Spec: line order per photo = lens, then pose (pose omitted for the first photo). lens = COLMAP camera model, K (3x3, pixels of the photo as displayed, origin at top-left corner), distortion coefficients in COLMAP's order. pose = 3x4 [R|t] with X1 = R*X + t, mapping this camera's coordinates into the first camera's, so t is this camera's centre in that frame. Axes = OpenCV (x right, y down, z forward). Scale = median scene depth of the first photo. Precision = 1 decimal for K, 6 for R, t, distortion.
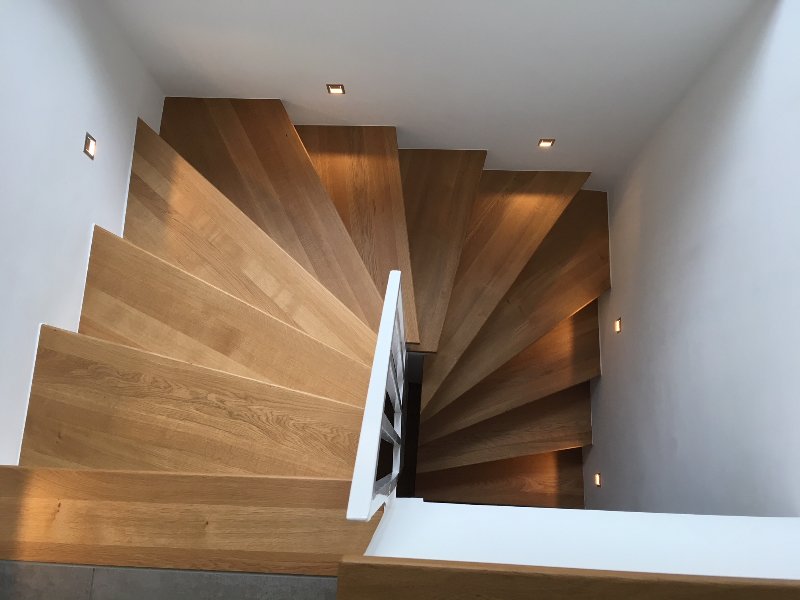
lens RADIAL K [[670.5, 0, 400.0], [0, 670.5, 300.0], [0, 0, 1]] dist [0.070981, -0.127623]
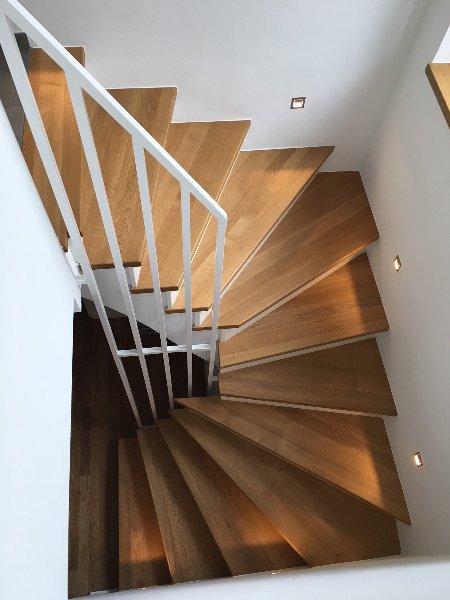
lens RADIAL K [[502.9, 0, 225.0], [0, 502.9, 300.0], [0, 0, 1]] dist [0.070981, -0.127623]
pose [[0.154966, 0.885909, -0.437208, 0.285979], [-0.974110, 0.210761, 0.081795, -0.041905], [0.164609, 0.413213, 0.895633, 0.075254]]
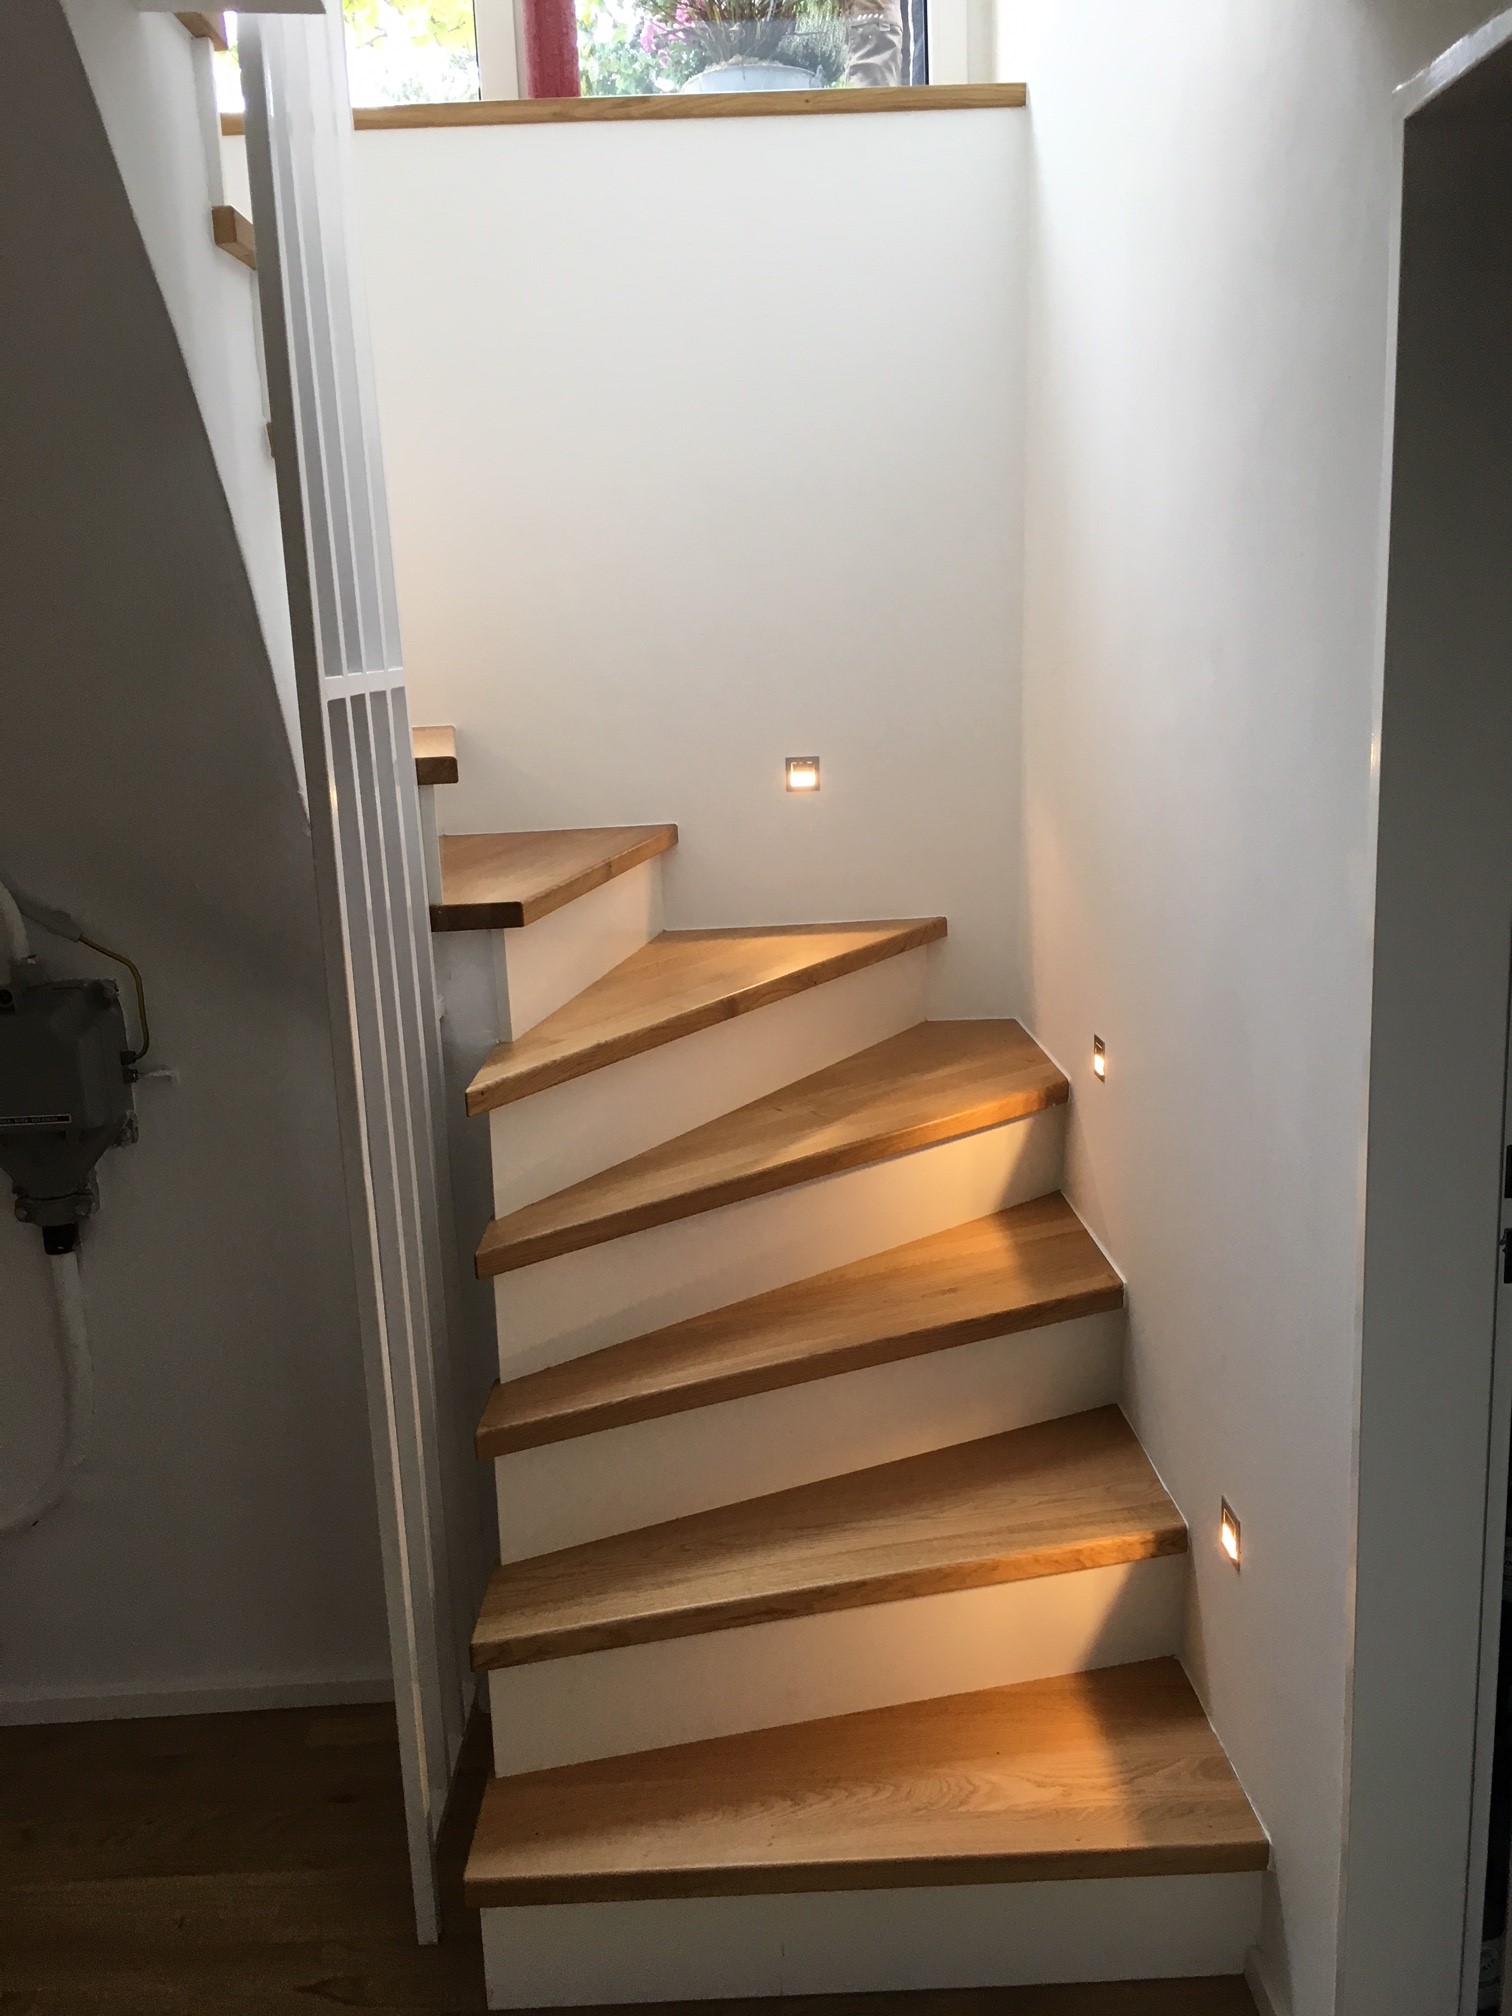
lens RADIAL K [[1689.7, 0, 756.0], [0, 1689.7, 1008.0], [0, 0, 1]] dist [0.070981, -0.127623]
pose [[0.997718, -0.040683, 0.053891, 0.113323], [0.065871, 0.410946, -0.909277, 0.802915], [0.014846, 0.910752, 0.412688, 0.643452]]
